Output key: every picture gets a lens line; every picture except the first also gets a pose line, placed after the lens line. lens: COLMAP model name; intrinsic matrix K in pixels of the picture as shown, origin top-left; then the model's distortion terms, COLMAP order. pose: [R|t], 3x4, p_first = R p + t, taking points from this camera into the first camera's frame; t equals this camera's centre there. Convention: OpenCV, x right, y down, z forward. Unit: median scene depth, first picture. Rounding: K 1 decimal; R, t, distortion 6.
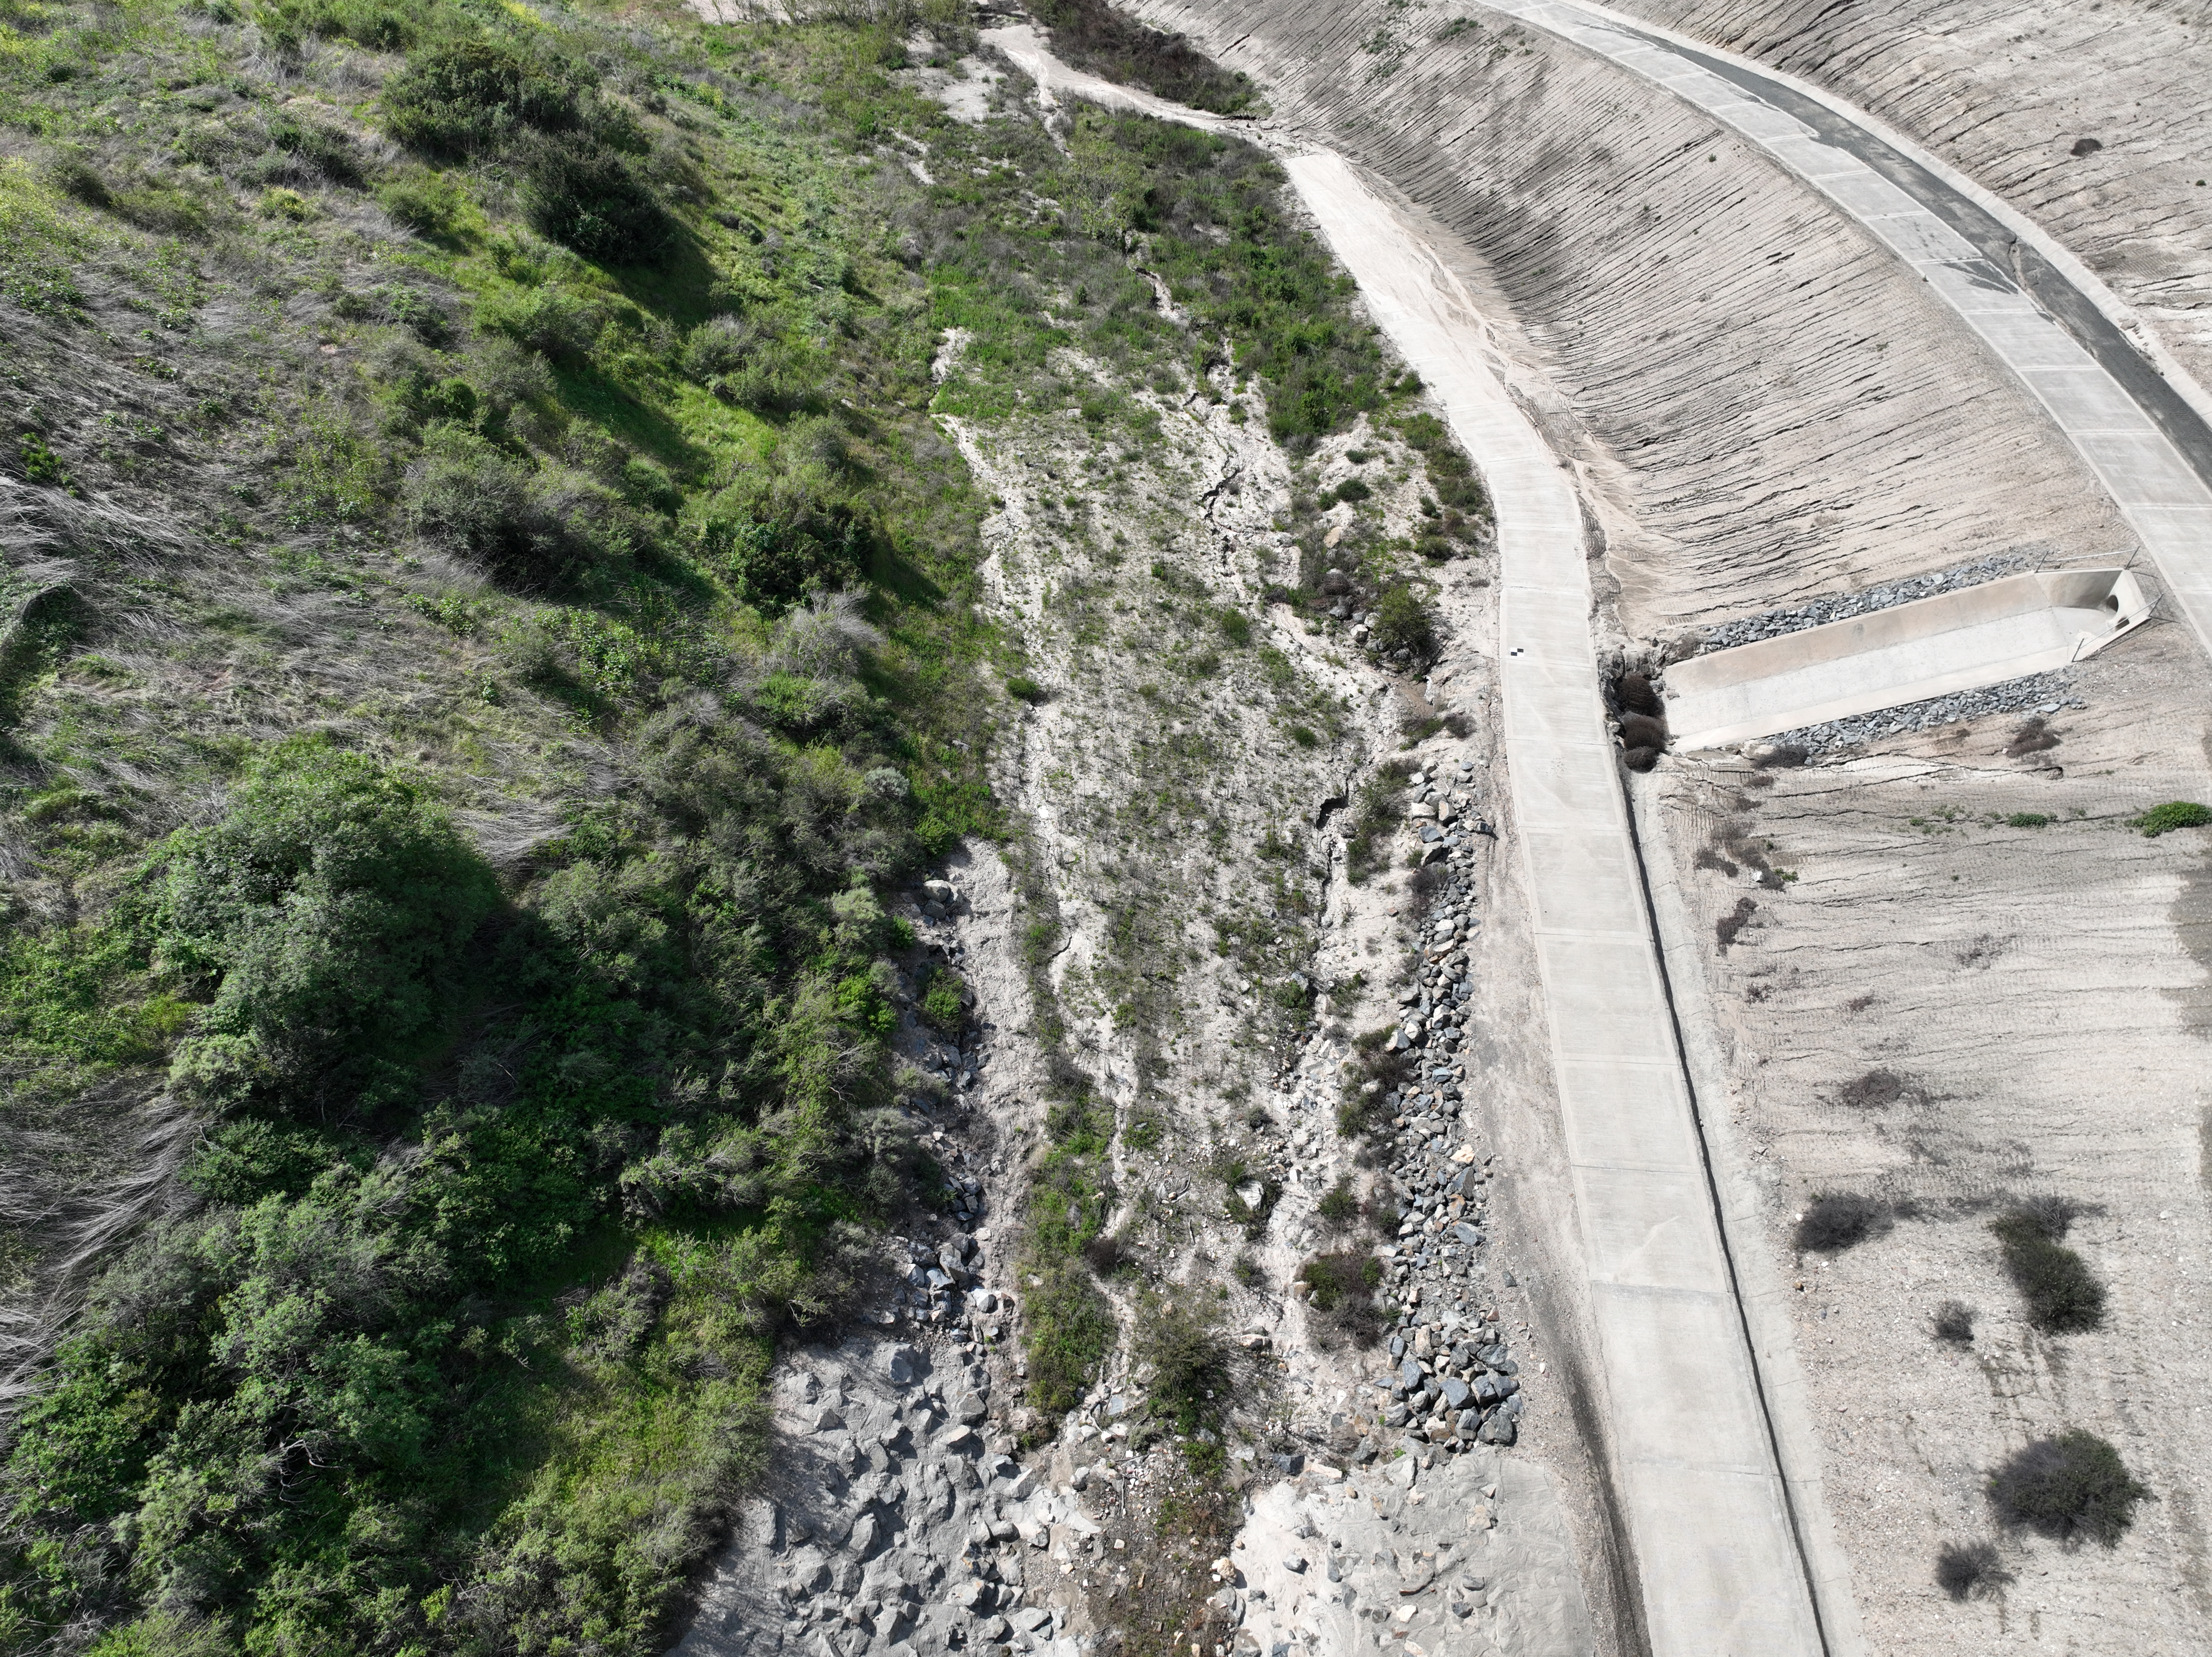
lens RADIAL K [[1556.8, 0, 1106.7], [0, 1556.8, 811.6], [0, 0, 1]] dist [0.006859, 0.003842]
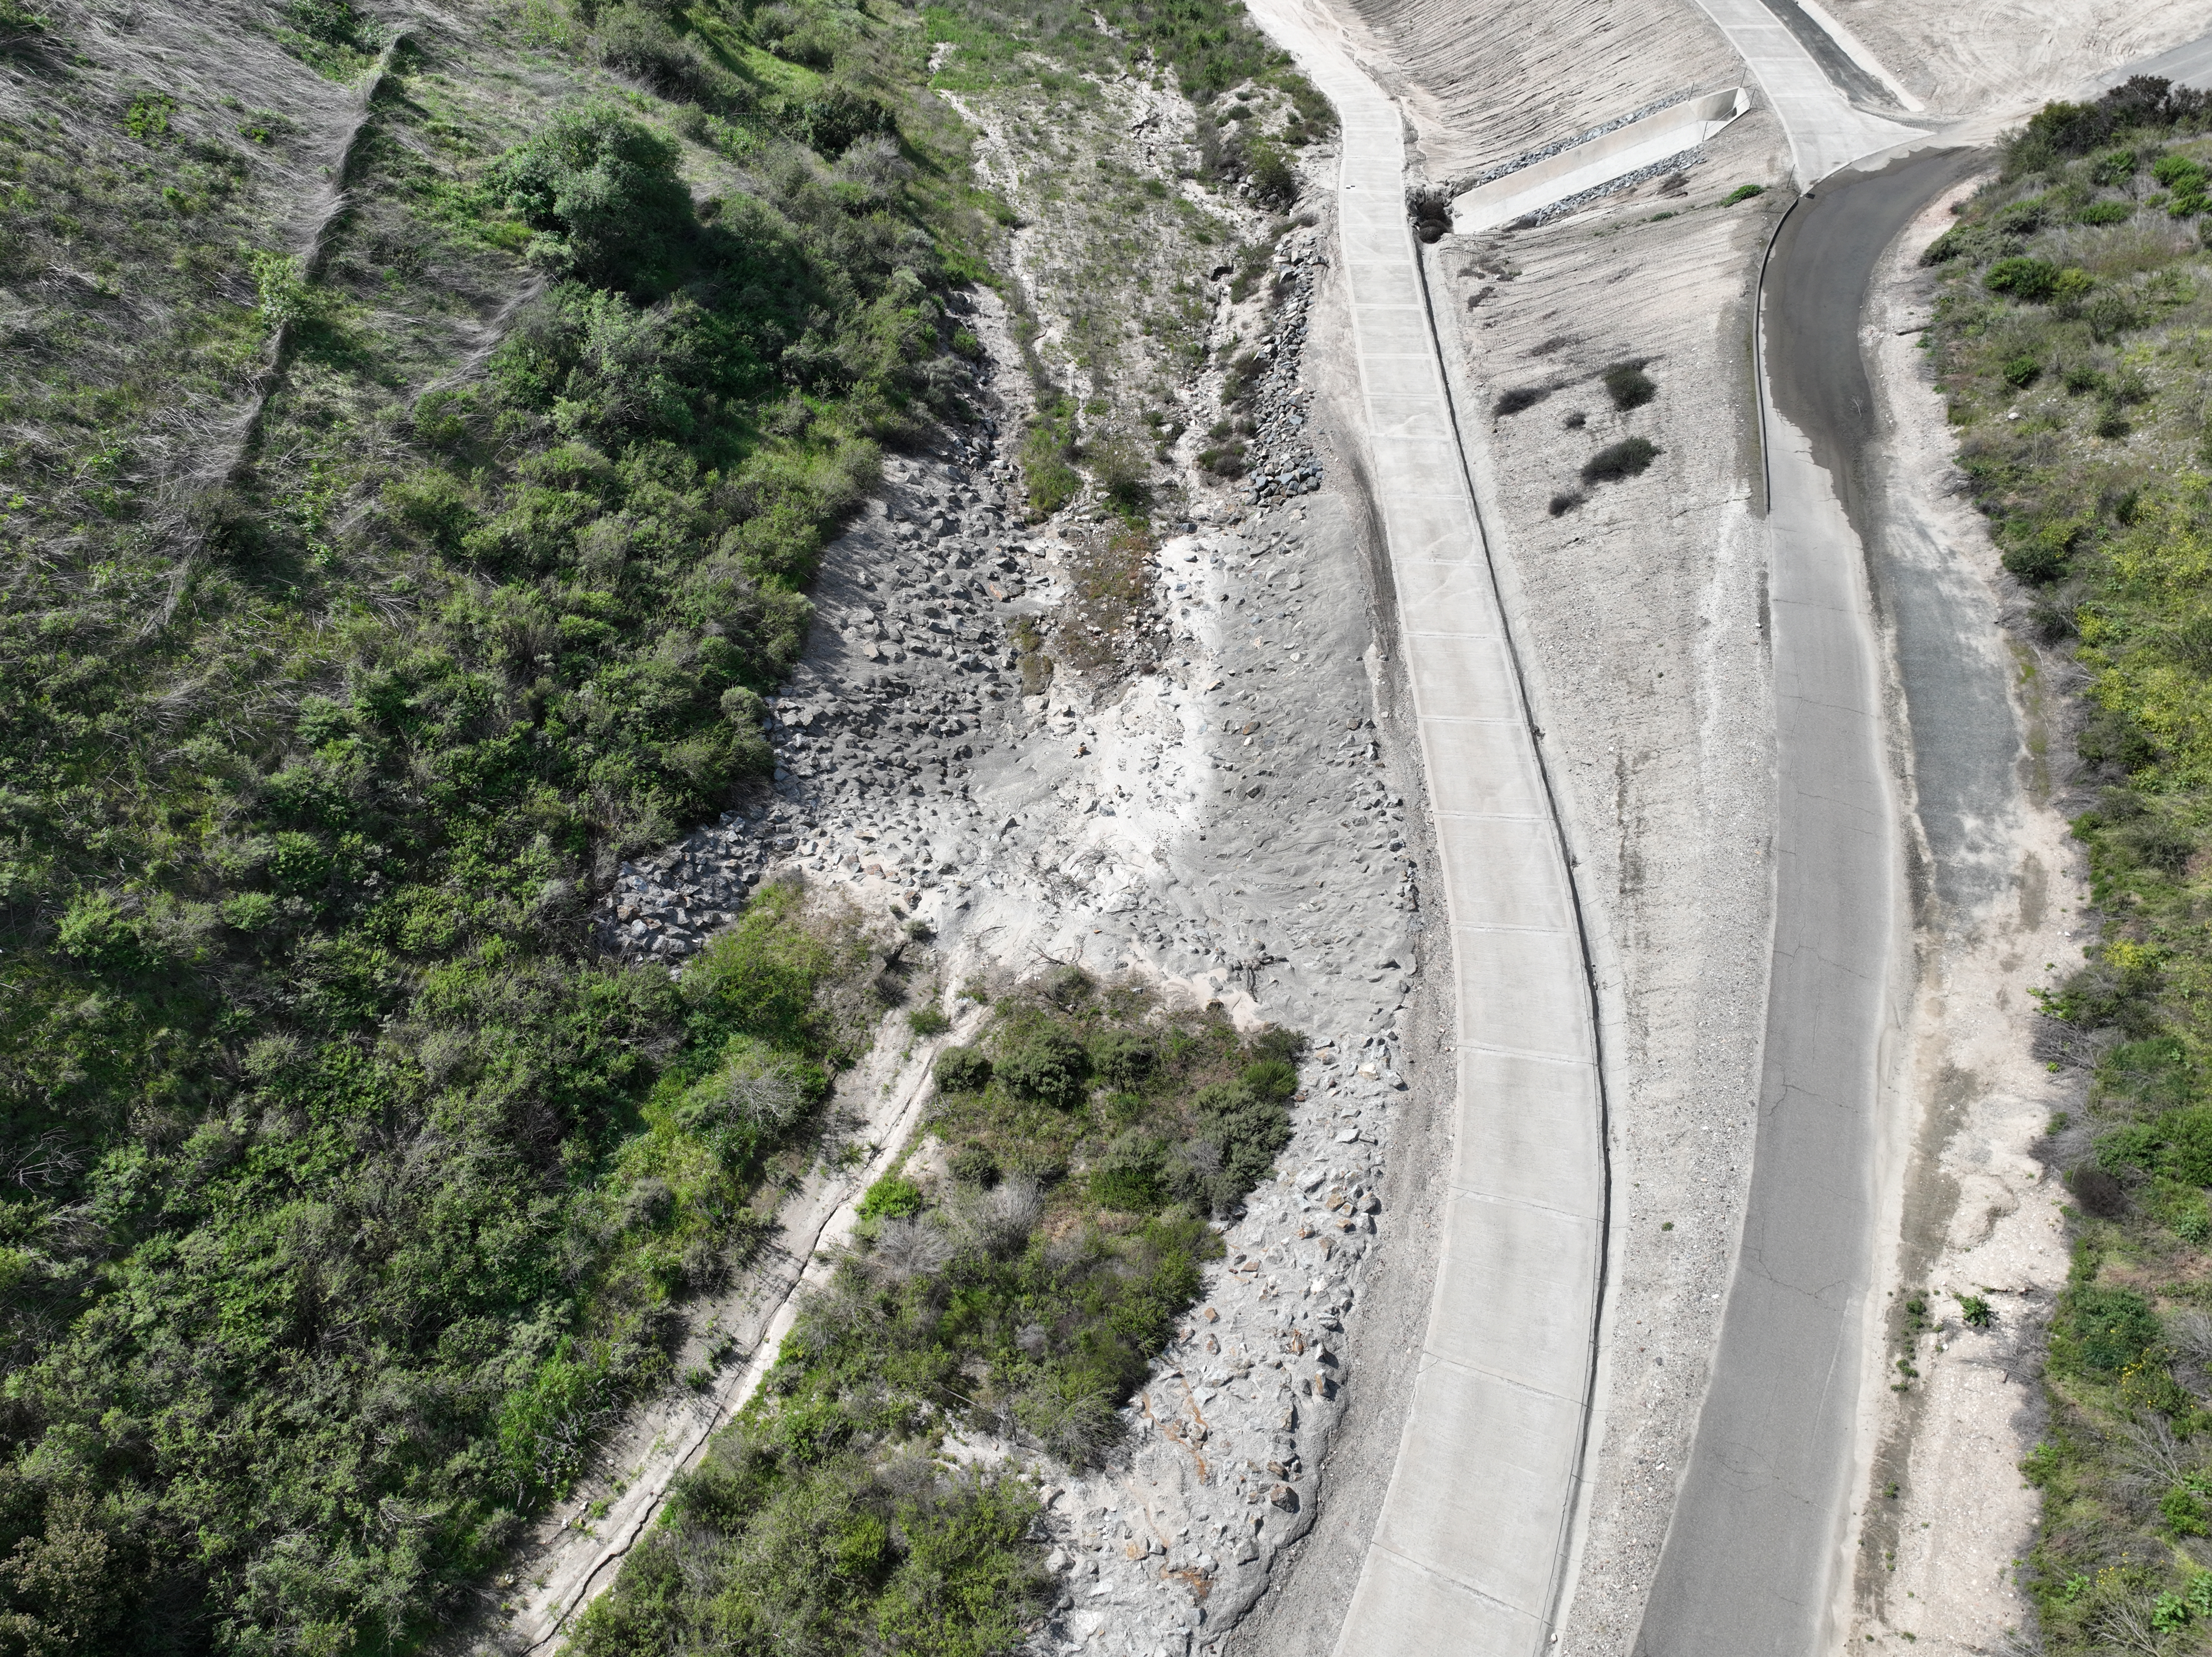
lens RADIAL K [[1551.8, 0, 1106.3], [0, 1551.8, 816.2], [0, 0, 1]] dist [-0.000065, 0.010730]
pose [[0.999357, -0.026141, 0.024523, -0.011884], [0.026204, 0.999654, -0.002243, 0.457371], [-0.024456, 0.002884, 0.999697, -0.410489]]
